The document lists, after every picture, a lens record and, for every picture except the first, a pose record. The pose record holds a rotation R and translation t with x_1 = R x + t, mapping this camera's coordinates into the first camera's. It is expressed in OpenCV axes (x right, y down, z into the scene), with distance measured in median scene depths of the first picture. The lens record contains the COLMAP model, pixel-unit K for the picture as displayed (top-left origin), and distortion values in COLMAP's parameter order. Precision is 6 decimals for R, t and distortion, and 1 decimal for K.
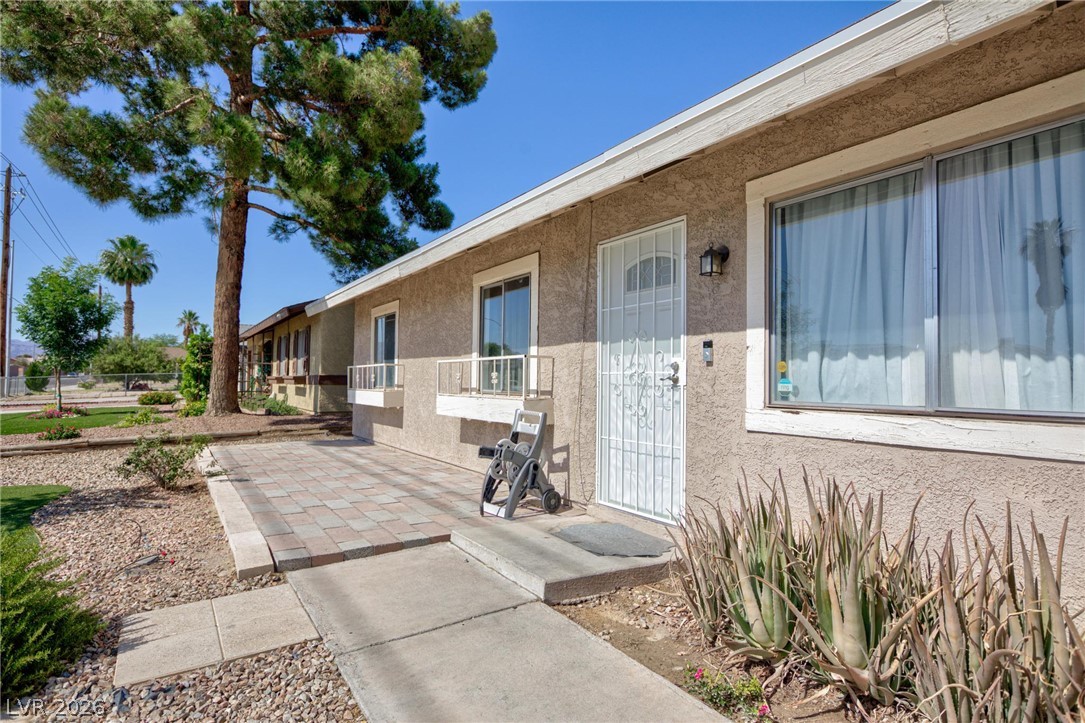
lens RADIAL K [[614.5, 0, 544.0], [0, 614.5, 353.6], [0, 0, 1]] dist [-0.008153, -0.000913]
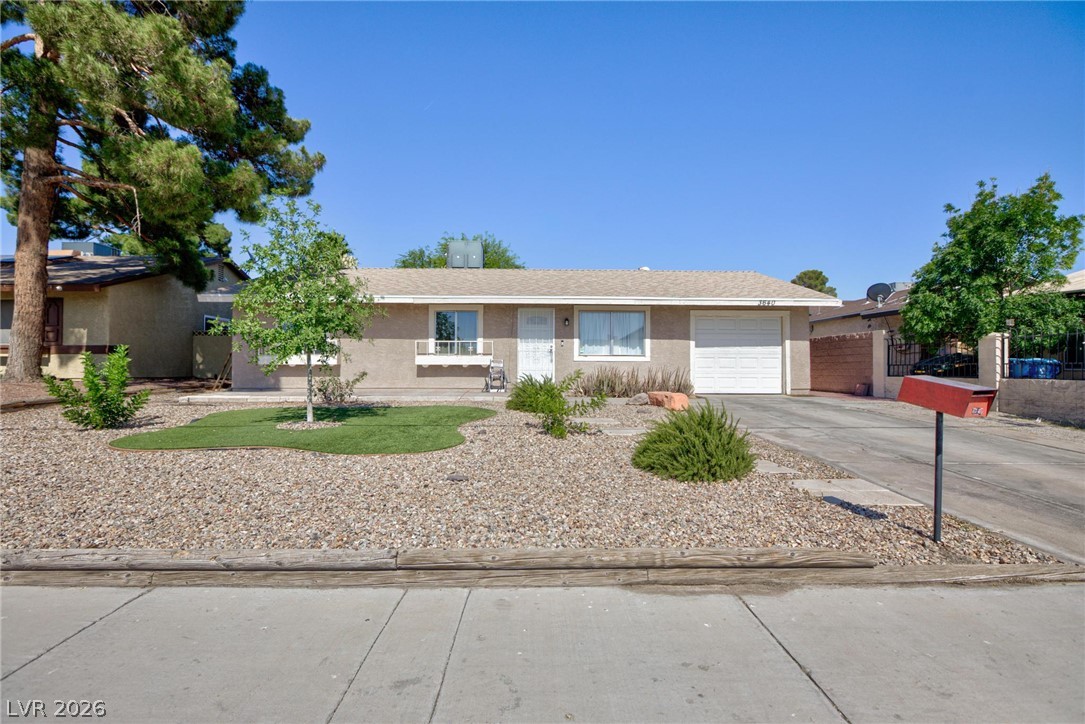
lens RADIAL K [[502.2, 0, 542.7], [0, 502.2, 364.7], [0, 0, 1]] dist [-0.020108, 0.001233]
pose [[0.502877, -0.006068, 0.864337, -2.182166], [-0.040997, 0.998682, 0.030864, 0.032874], [-0.863385, -0.050956, 0.501966, -0.488563]]
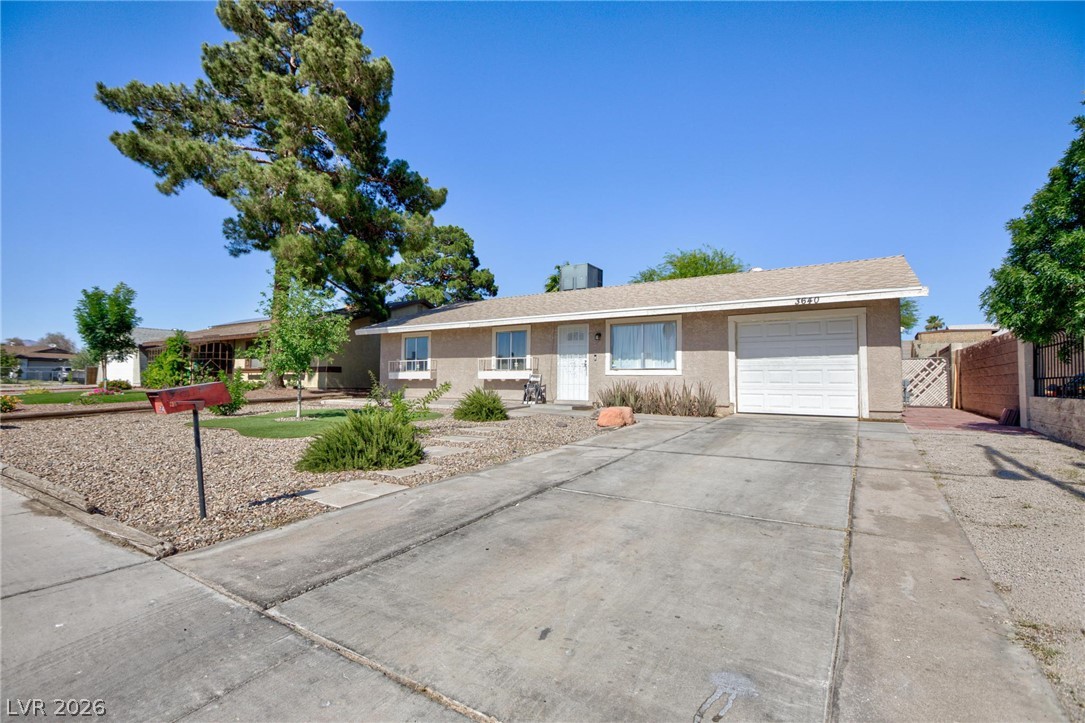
lens RADIAL K [[502.2, 0, 543.7], [0, 502.2, 365.2], [0, 0, 1]] dist [-0.020108, 0.001233]
pose [[0.901452, 0.004643, 0.432854, -1.225076], [-0.015280, 0.999661, 0.021099, -0.016289], [-0.432609, -0.025633, 0.901217, -1.556045]]
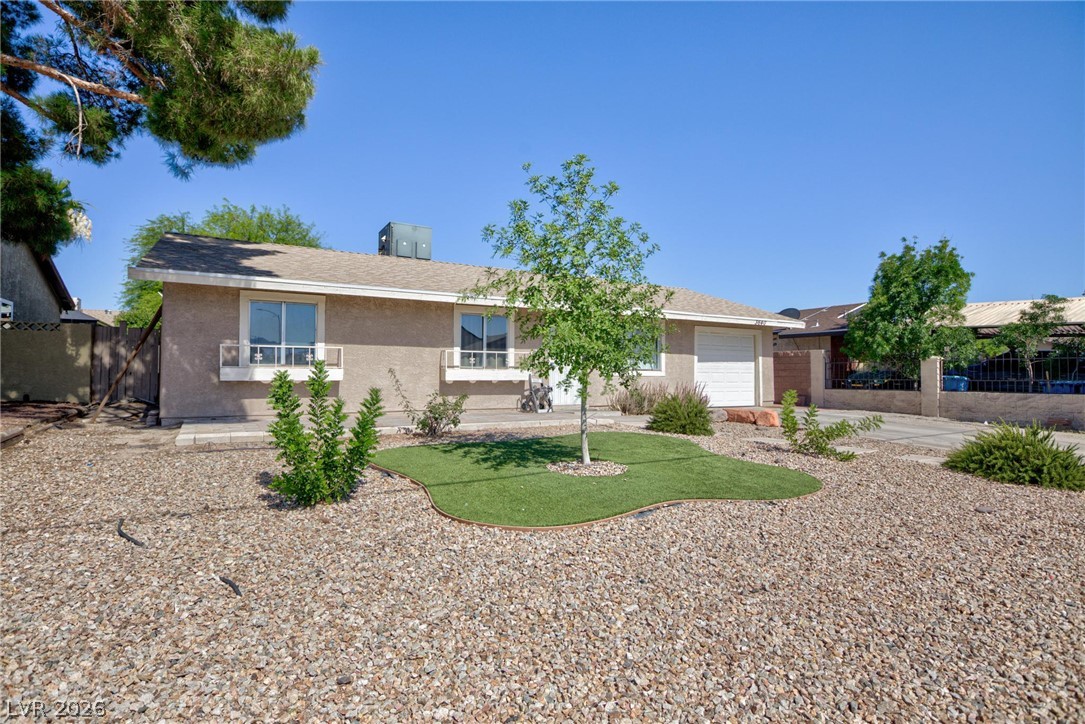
lens RADIAL K [[570.1, 0, 543.6], [0, 570.1, 357.7], [0, 0, 1]] dist [-0.003938, -0.000128]
pose [[0.027886, 0.018160, 0.999446, -2.599516], [-0.055876, 0.998300, -0.016580, 0.063465], [-0.998048, -0.055383, 0.028853, 0.936691]]
